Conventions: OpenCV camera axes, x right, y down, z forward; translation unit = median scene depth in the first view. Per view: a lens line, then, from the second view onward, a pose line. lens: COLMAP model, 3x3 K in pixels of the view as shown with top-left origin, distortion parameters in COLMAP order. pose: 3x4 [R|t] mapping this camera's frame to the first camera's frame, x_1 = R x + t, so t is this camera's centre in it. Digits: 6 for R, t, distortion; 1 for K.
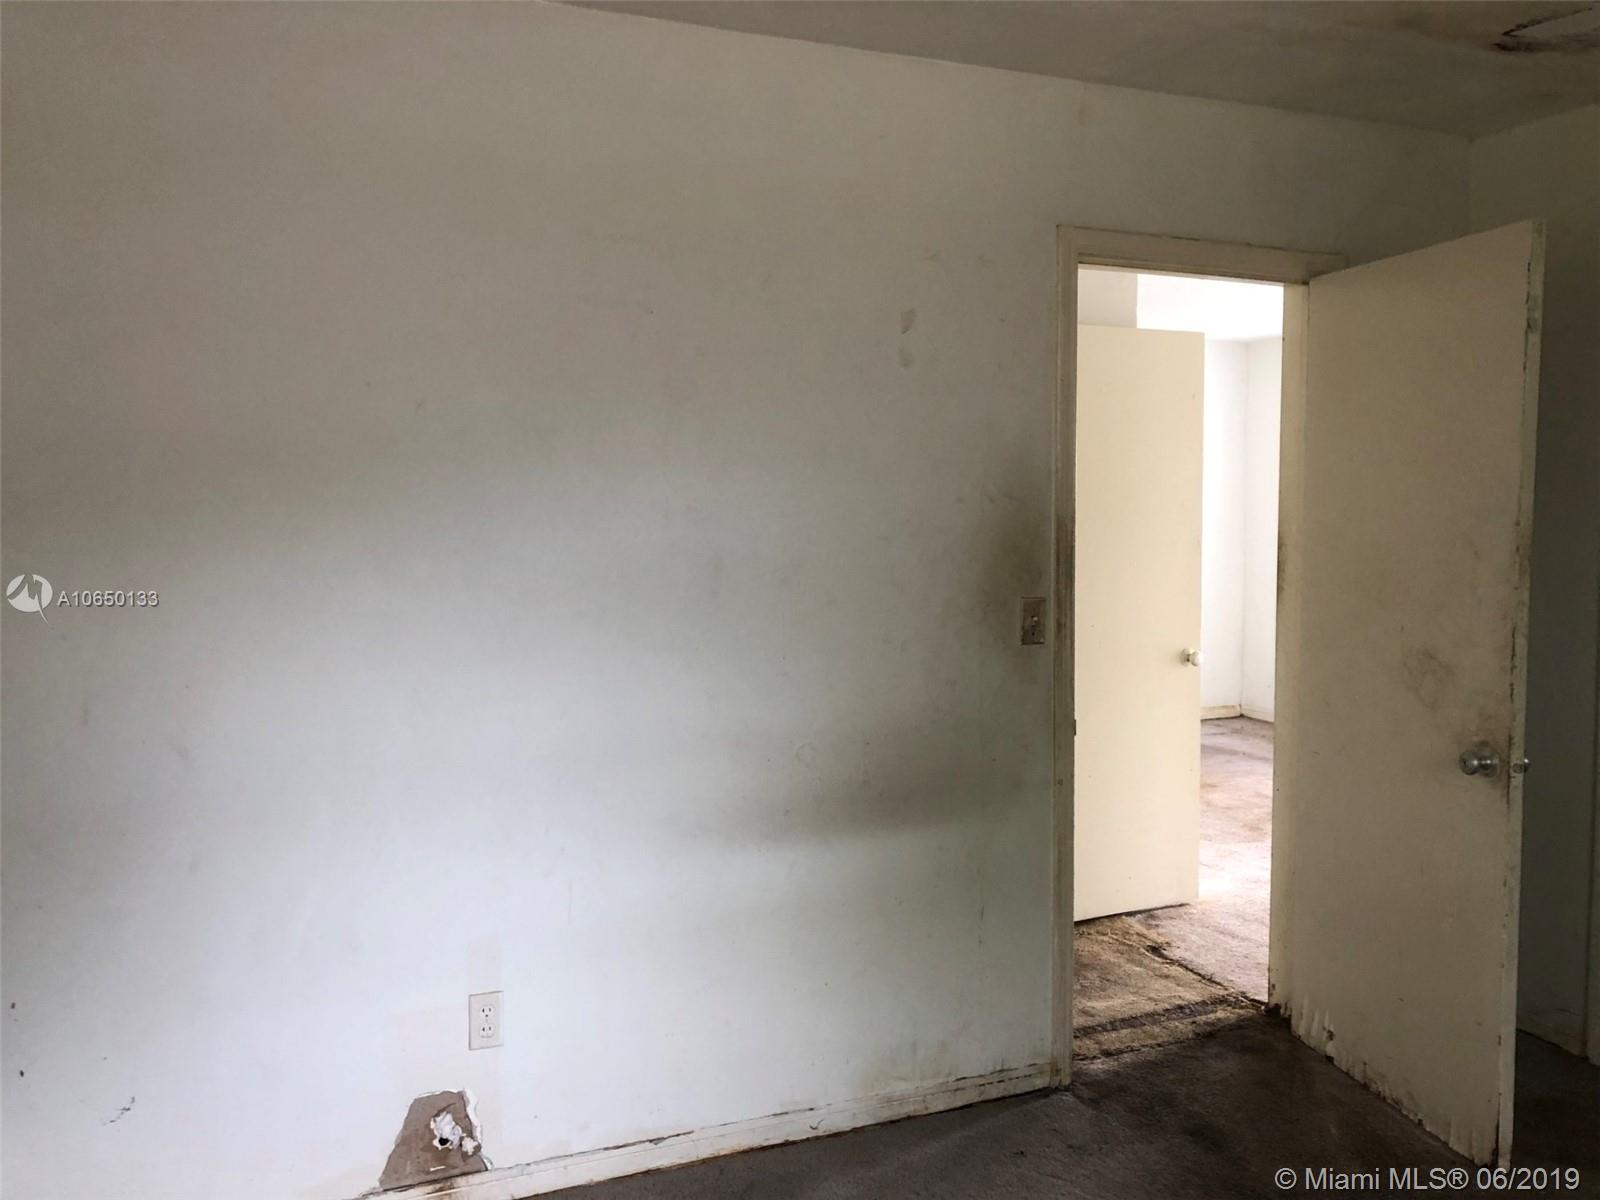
lens RADIAL K [[1337.8, 0, 800.0], [0, 1337.8, 600.0], [0, 0, 1]] dist [0.011518, -0.000560]
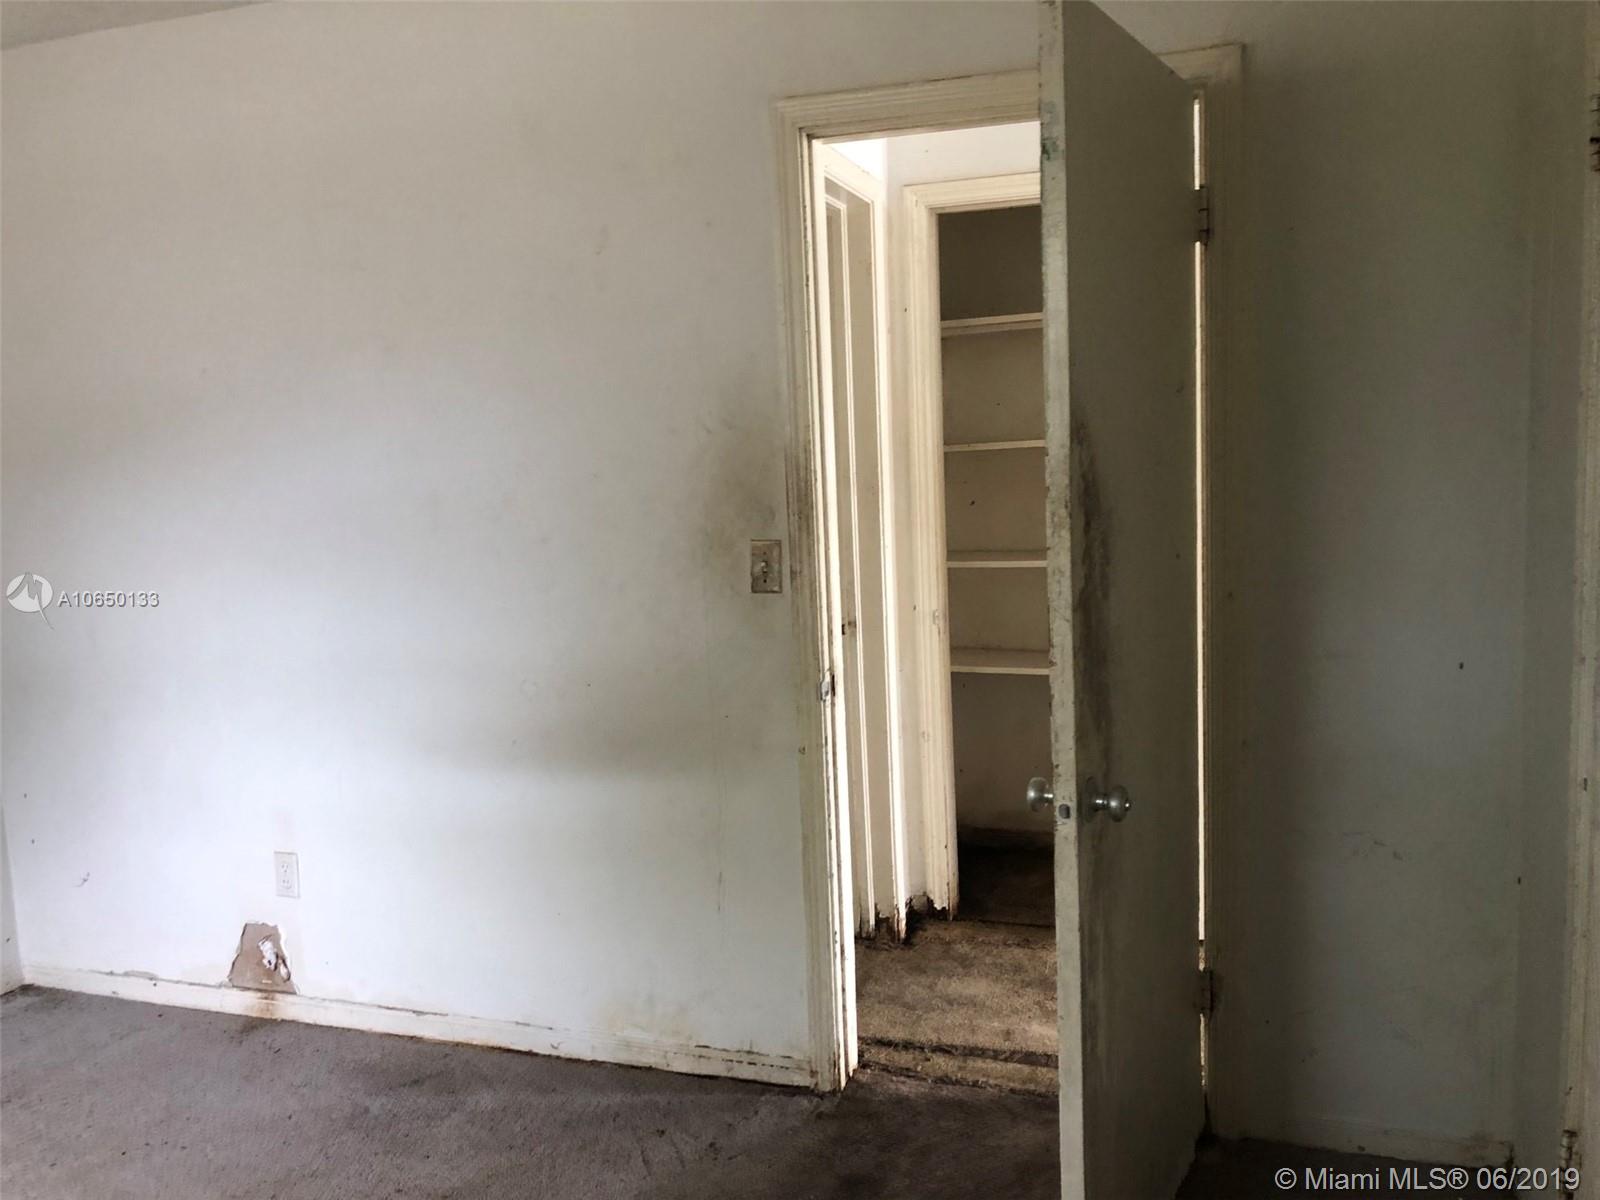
lens RADIAL K [[1337.8, 0, 800.0], [0, 1337.8, 600.0], [0, 0, 1]] dist [0.011518, -0.000560]
pose [[0.730966, 0.055463, -0.680156, 0.814451], [-0.007232, 0.997265, 0.073550, -0.028185], [0.682375, -0.048844, 0.729368, 0.379902]]
